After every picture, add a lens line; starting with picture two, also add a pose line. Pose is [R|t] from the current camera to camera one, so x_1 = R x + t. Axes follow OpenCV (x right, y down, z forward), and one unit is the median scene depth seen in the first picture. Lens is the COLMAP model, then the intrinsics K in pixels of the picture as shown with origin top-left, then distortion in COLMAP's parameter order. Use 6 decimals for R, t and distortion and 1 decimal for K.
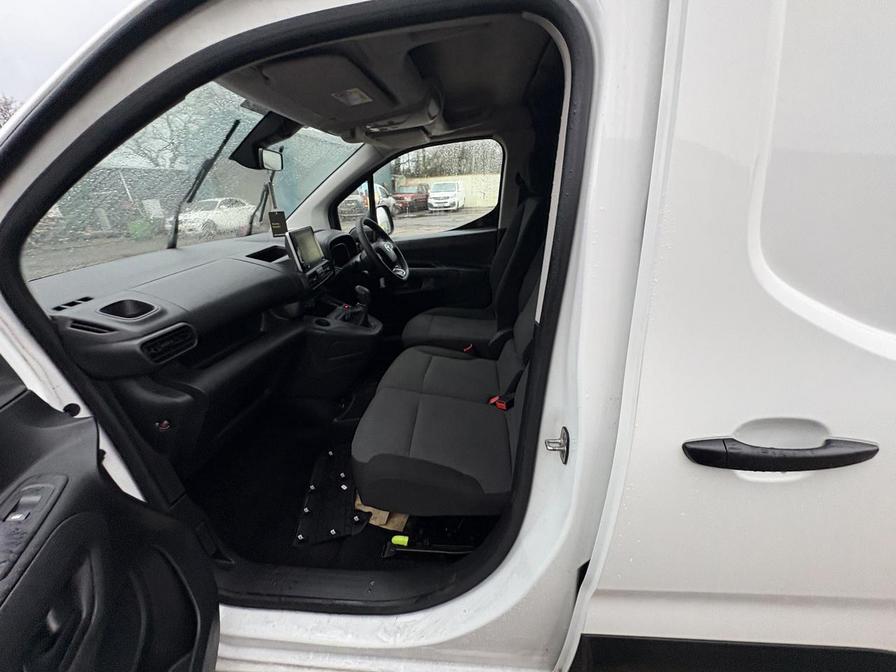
lens RADIAL K [[381.8, 0, 462.6], [0, 381.8, 359.5], [0, 0, 1]] dist [-0.003391, -0.000263]
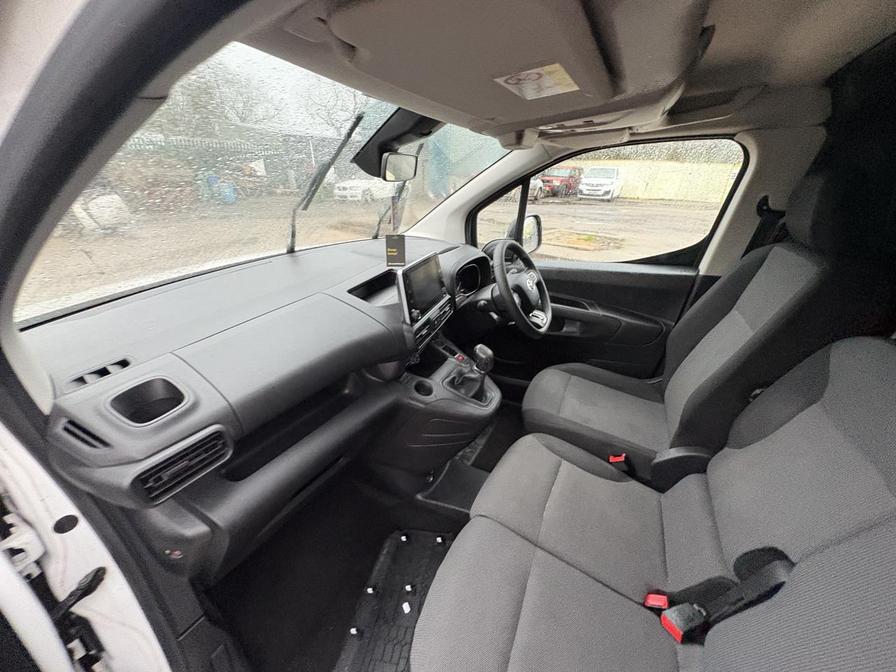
lens RADIAL K [[389.2, 0, 445.8], [0, 389.2, 360.1], [0, 0, 1]] dist [-0.001763, -0.000125]
pose [[0.926046, 0.211850, -0.312343, -0.100875], [-0.199584, 0.977296, 0.071127, -0.212303], [0.320320, -0.003528, 0.947303, 0.293740]]
